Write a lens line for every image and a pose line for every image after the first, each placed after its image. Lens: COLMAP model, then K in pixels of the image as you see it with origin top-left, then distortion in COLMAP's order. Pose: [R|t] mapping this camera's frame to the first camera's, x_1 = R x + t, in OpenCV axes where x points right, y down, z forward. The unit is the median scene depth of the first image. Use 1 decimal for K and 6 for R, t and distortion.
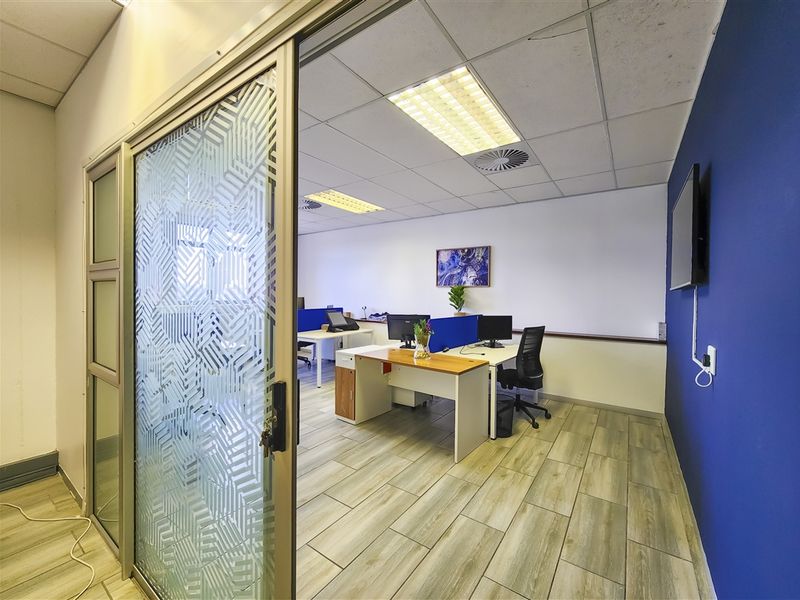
lens RADIAL K [[329.0, 0, 400.0], [0, 329.0, 300.0], [0, 0, 1]] dist [-0.001265, -0.000615]
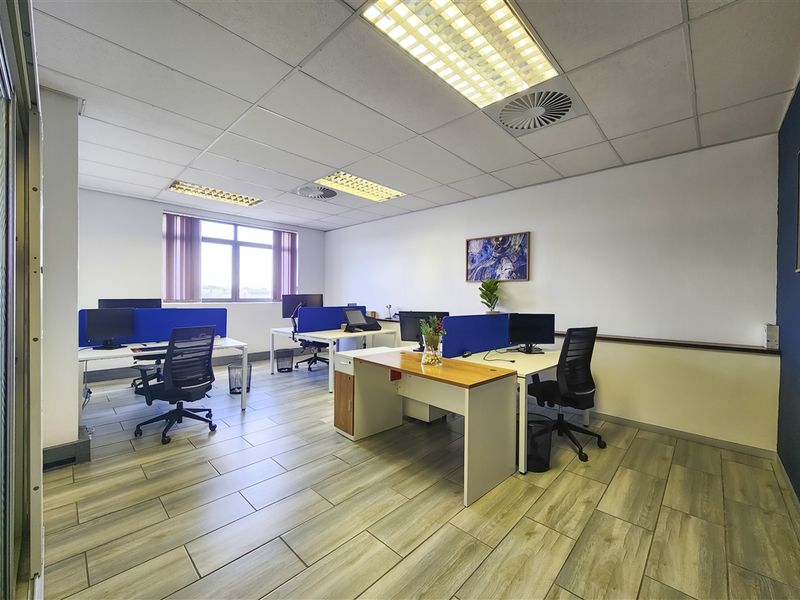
lens RADIAL K [[329.0, 0, 400.0], [0, 329.0, 300.0], [0, 0, 1]] dist [-0.001265, -0.000615]
pose [[0.989414, 0.001869, -0.145111, 0.097264], [-0.003272, 0.999950, -0.009428, 0.025240], [0.145086, 0.009803, 0.989370, 0.174194]]
